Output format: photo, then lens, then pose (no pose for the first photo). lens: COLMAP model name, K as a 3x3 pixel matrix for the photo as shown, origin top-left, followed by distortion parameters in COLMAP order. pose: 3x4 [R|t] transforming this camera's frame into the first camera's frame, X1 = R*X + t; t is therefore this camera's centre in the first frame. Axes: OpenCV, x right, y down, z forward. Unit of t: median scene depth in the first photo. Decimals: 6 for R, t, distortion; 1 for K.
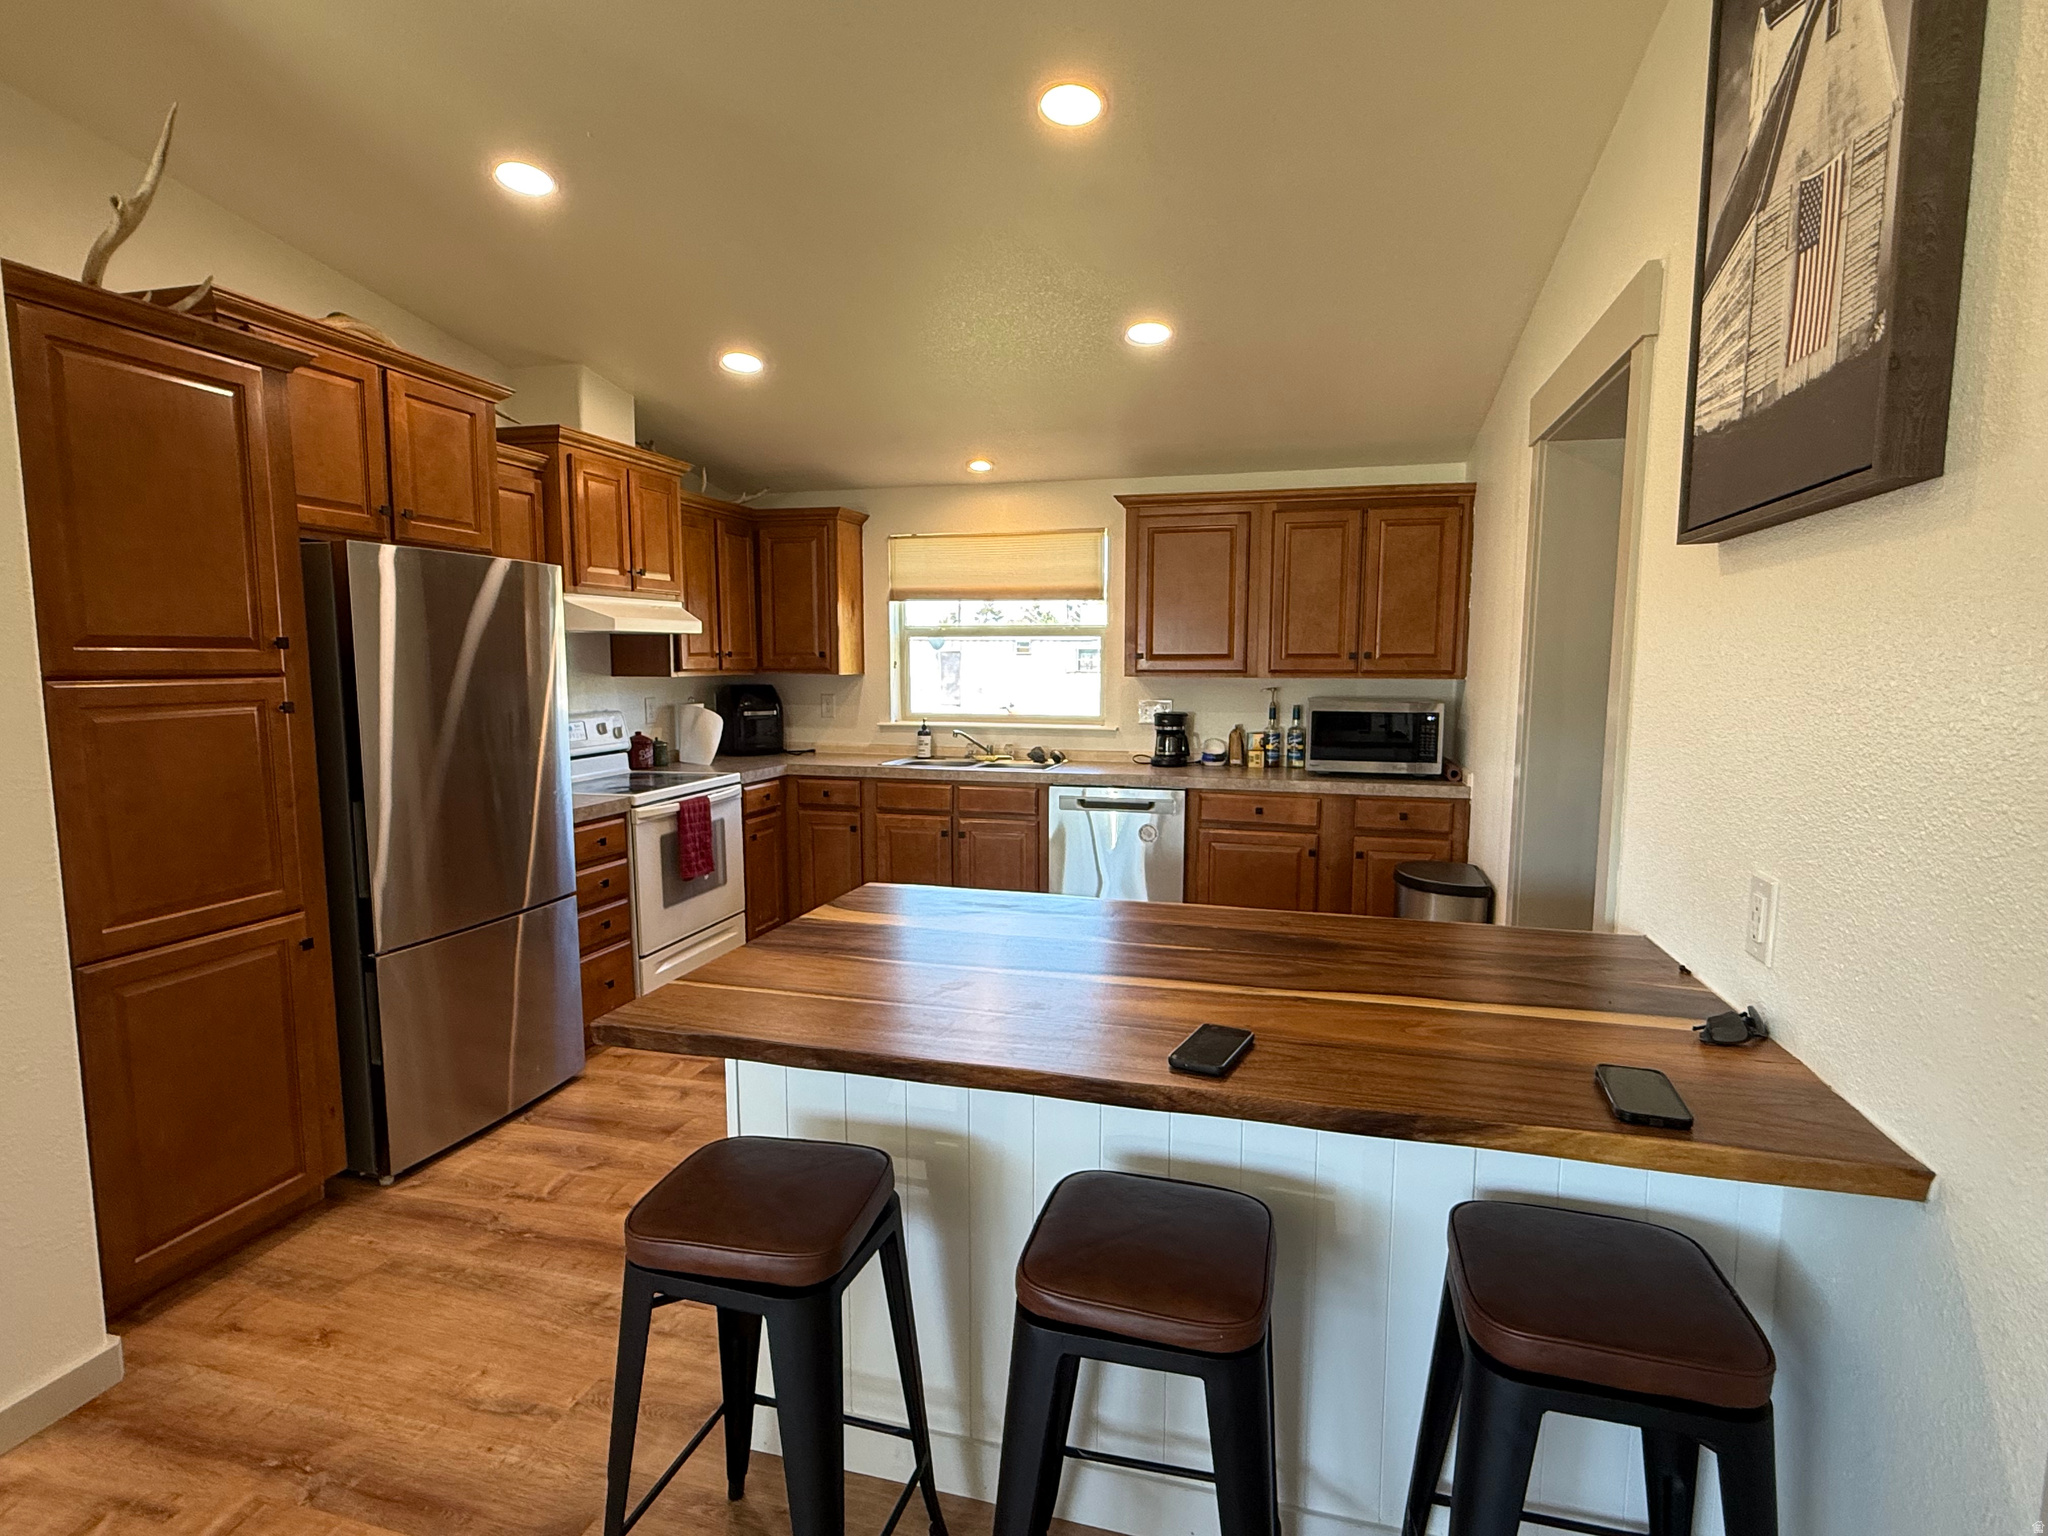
lens RADIAL K [[1034.6, 0, 1025.3], [0, 1034.6, 778.1], [0, 0, 1]] dist [0.003210, 0.000348]
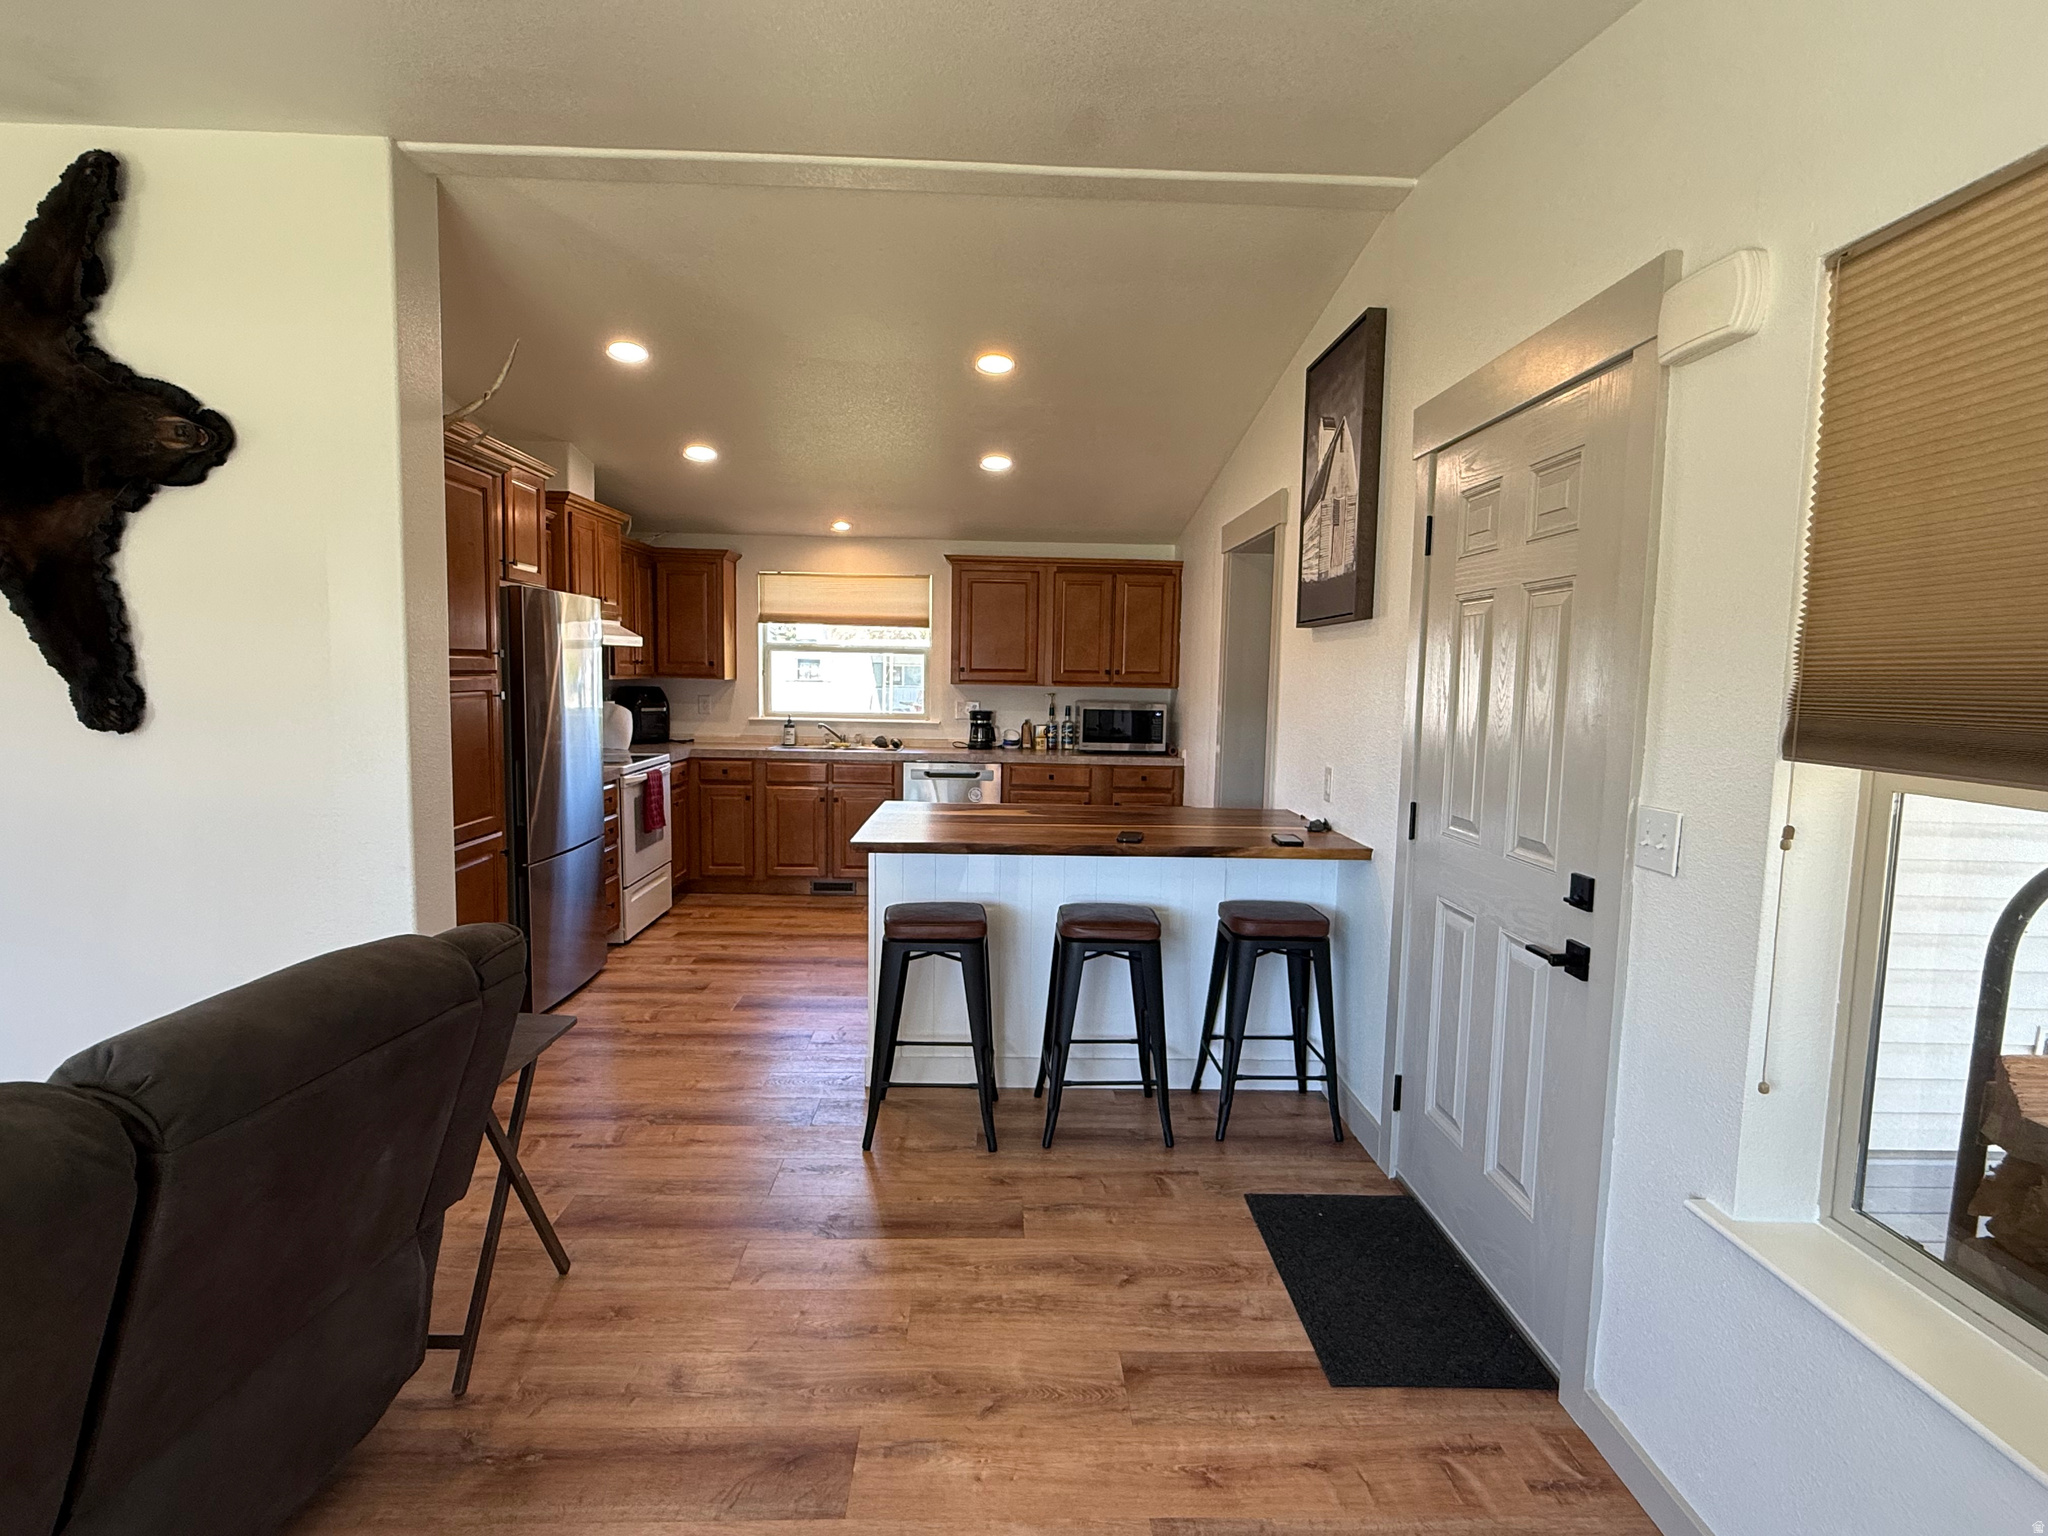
lens RADIAL K [[1034.6, 0, 1025.3], [0, 1034.6, 778.1], [0, 0, 1]] dist [0.003210, 0.000348]
pose [[0.955910, -0.012849, 0.293380, -0.224640], [0.015723, 0.999849, -0.007439, 0.040998], [-0.293240, 0.011724, 0.955967, -0.365833]]
